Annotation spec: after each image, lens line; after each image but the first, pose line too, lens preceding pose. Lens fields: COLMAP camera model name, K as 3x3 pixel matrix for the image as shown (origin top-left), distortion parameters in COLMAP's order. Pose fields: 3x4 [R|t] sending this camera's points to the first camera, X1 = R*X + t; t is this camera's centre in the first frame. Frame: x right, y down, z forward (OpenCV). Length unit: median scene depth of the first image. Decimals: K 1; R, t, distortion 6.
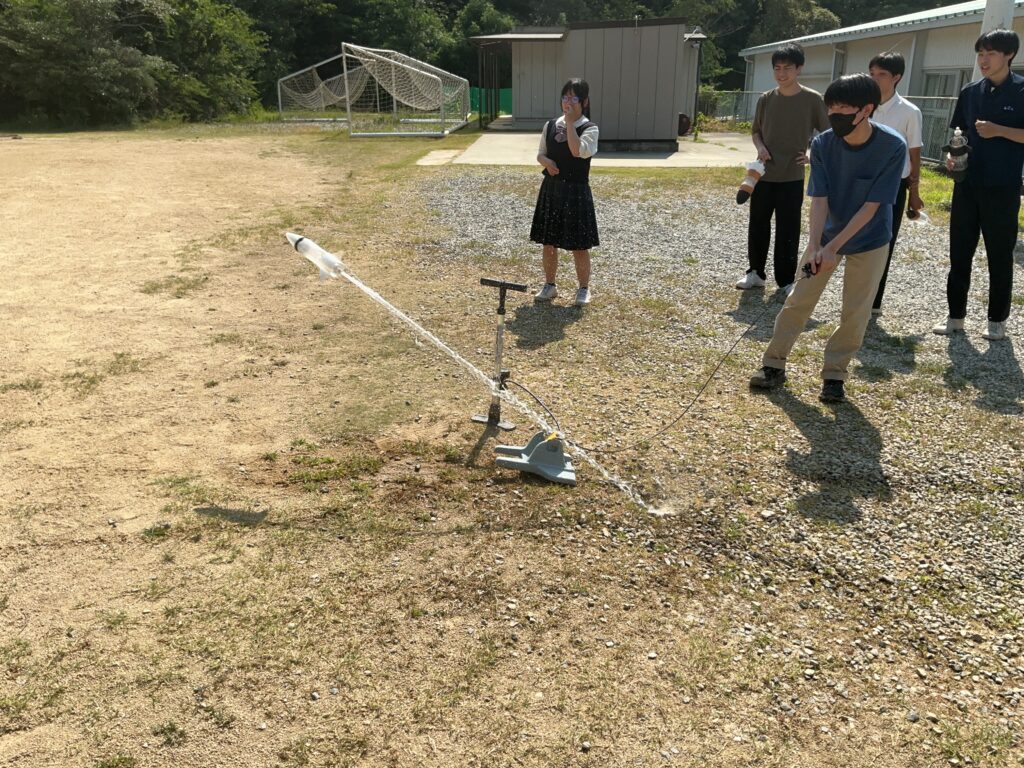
lens RADIAL K [[865.3, 0, 512.0], [0, 865.3, 384.0], [0, 0, 1]] dist [-0.044636, 0.005705]
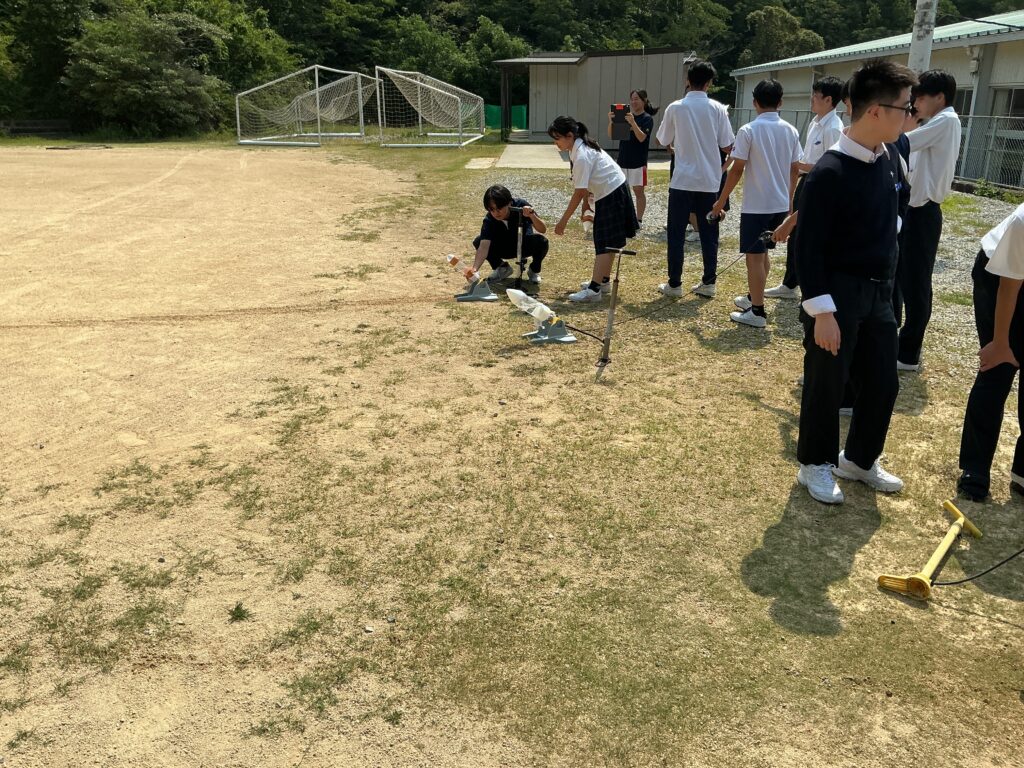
lens RADIAL K [[865.3, 0, 512.0], [0, 865.3, 384.0], [0, 0, 1]] dist [-0.044636, 0.005705]
pose [[0.999973, -0.000738, 0.007276, -0.030350], [0.000863, 0.999851, -0.017262, 0.040371], [-0.007262, 0.017267, 0.999825, -0.121334]]
